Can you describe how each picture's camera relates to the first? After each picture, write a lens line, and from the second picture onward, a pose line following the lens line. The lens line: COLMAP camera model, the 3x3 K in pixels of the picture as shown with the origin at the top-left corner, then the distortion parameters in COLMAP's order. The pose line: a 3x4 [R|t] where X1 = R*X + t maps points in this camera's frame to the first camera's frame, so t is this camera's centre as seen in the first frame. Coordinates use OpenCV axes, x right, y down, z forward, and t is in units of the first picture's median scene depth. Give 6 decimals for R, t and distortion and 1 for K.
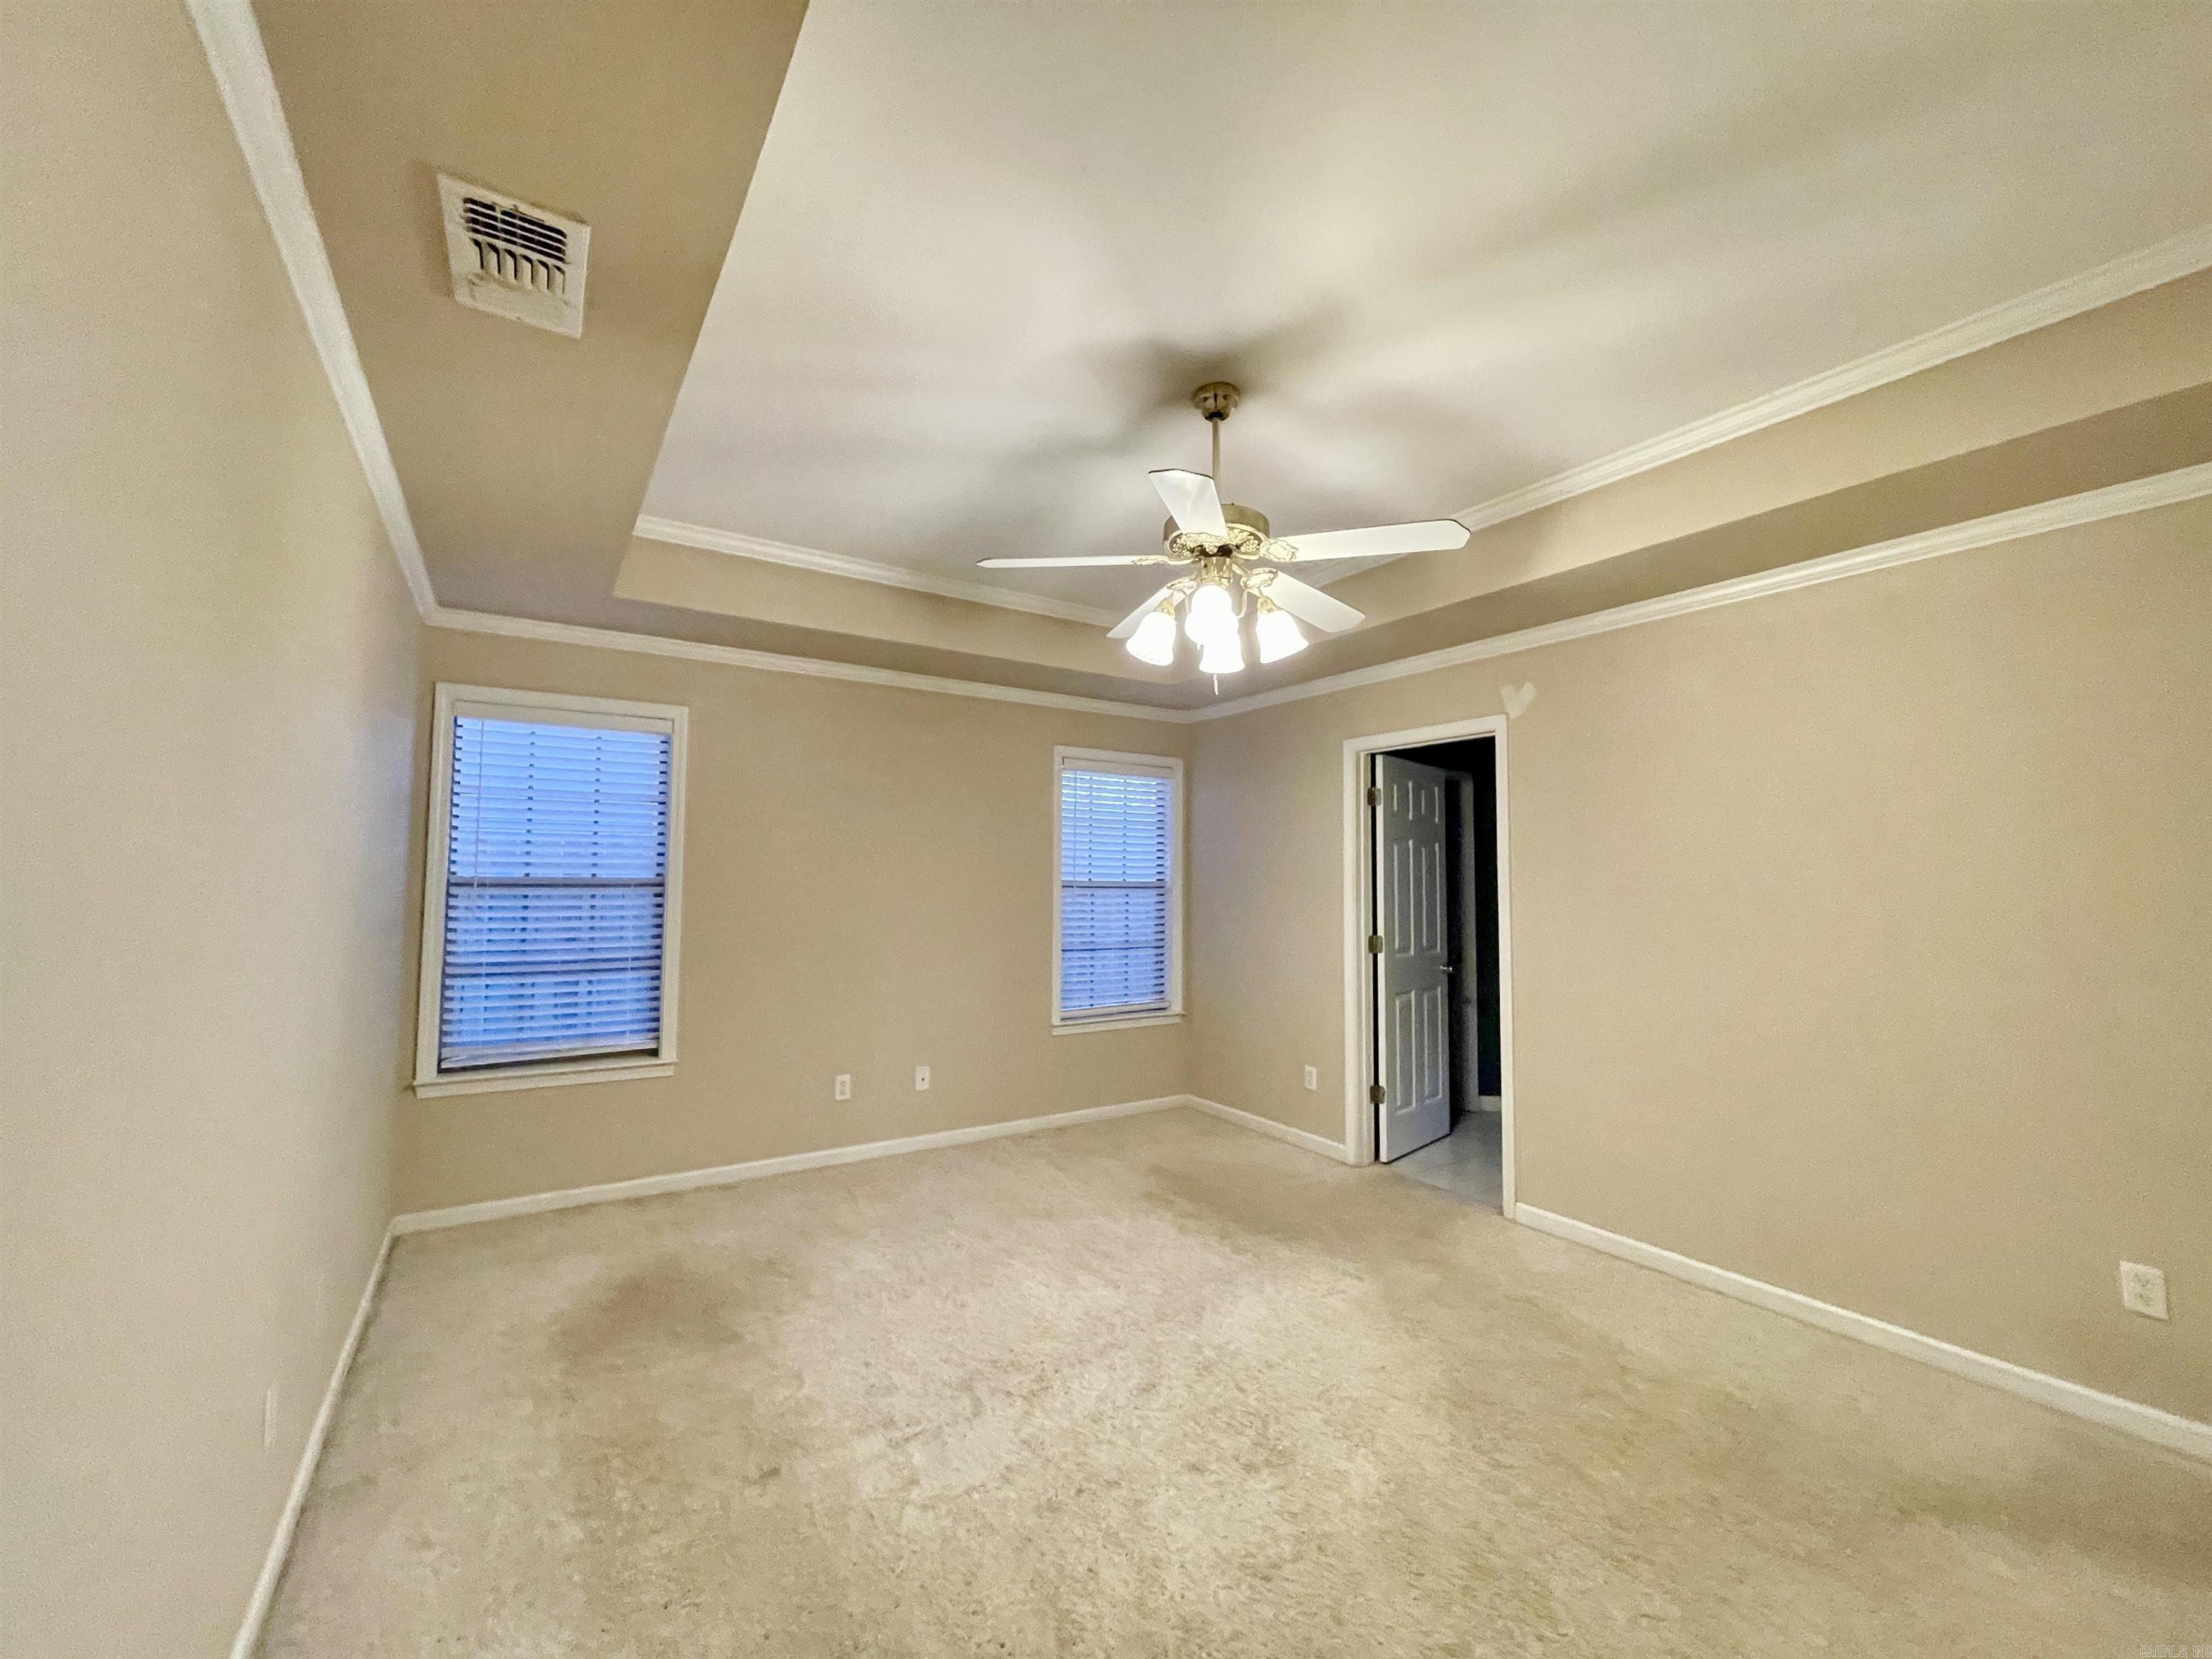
lens RADIAL K [[892.8, 0, 1096.7], [0, 892.8, 830.6], [0, 0, 1]] dist [-0.000472, 0.000696]
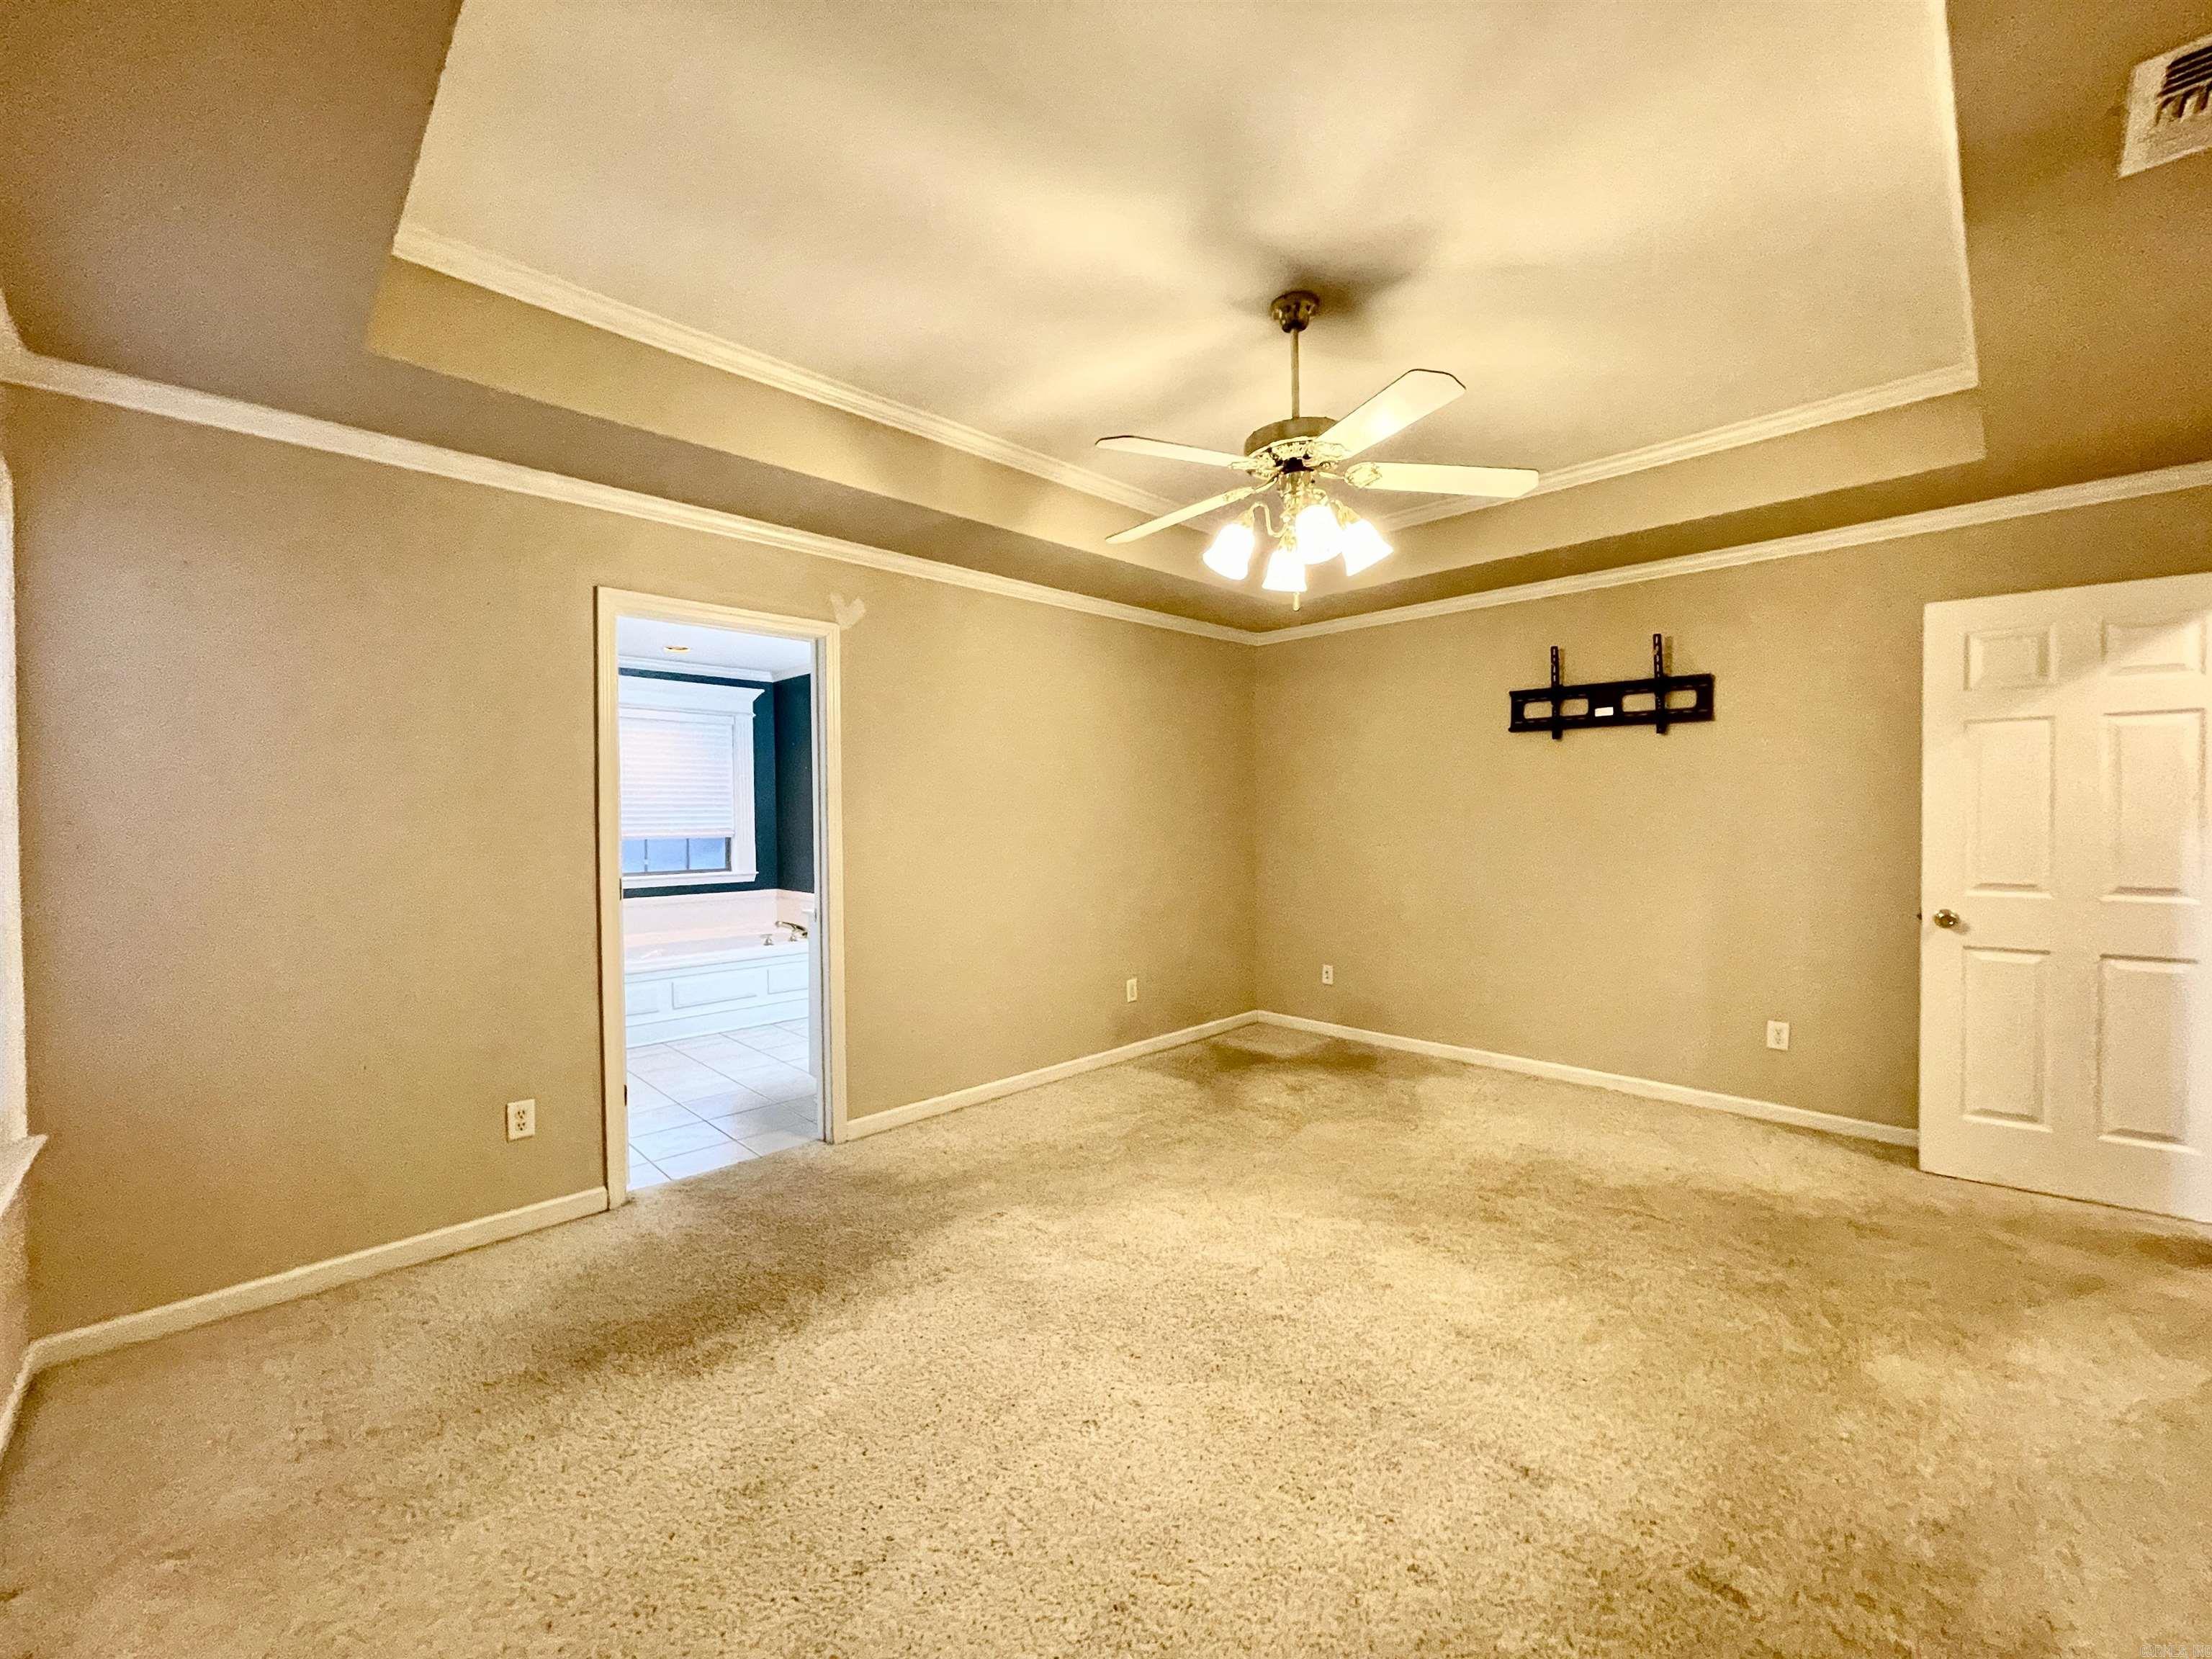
lens RADIAL K [[892.8, 0, 1096.7], [0, 892.8, 830.6], [0, 0, 1]] dist [-0.000472, 0.000696]
pose [[-0.200125, -0.028313, 0.979361, -0.789347], [-0.054292, 0.998367, 0.017768, 0.085009], [-0.978265, -0.049616, -0.201336, 1.350426]]
